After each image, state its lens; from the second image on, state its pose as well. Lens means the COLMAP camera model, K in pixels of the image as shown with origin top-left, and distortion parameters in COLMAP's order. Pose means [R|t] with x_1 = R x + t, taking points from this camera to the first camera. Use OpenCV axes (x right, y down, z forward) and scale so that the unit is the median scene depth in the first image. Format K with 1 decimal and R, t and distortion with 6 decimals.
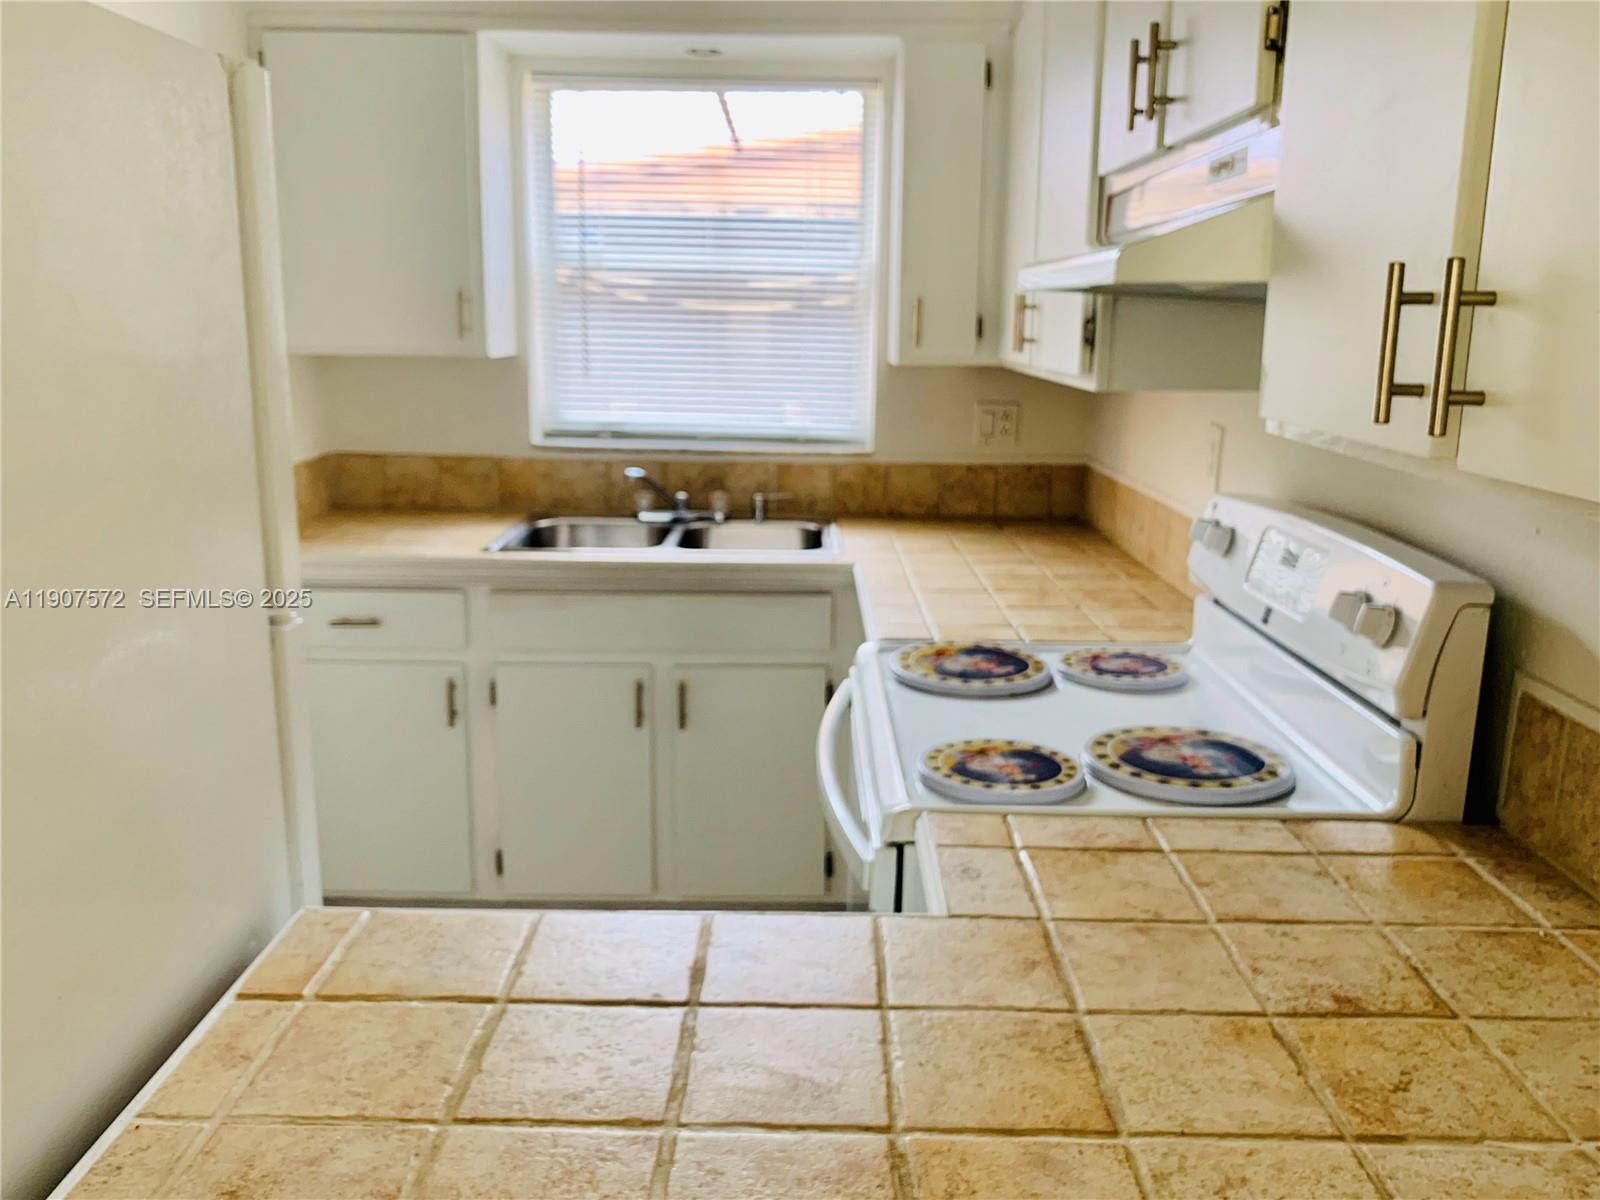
lens RADIAL K [[1243.7, 0, 800.0], [0, 1243.7, 600.0], [0, 0, 1]] dist [0.011080, -0.000724]
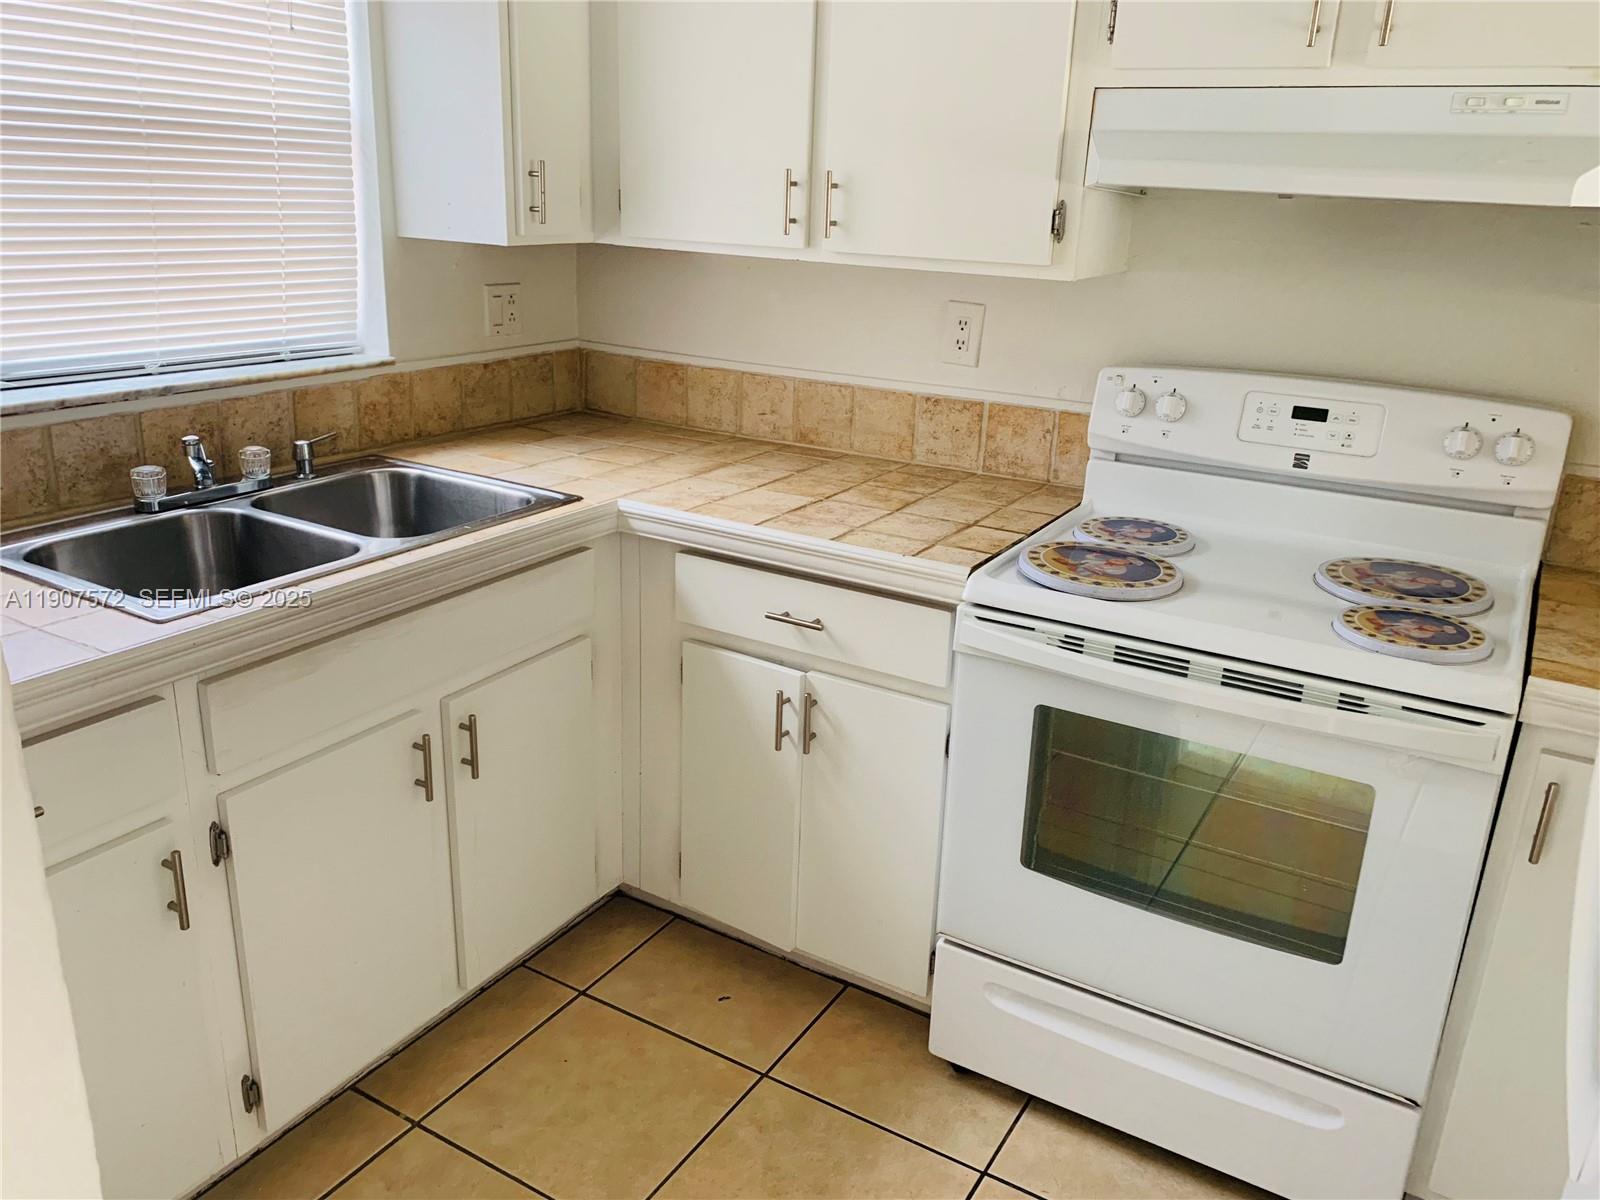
lens RADIAL K [[1243.7, 0, 800.0], [0, 1243.7, 600.0], [0, 0, 1]] dist [0.011080, -0.000724]
pose [[0.508239, -0.262784, 0.820145, -0.471309], [0.158003, 0.964598, 0.211155, -0.098273], [-0.846598, 0.022268, 0.531766, 0.396145]]
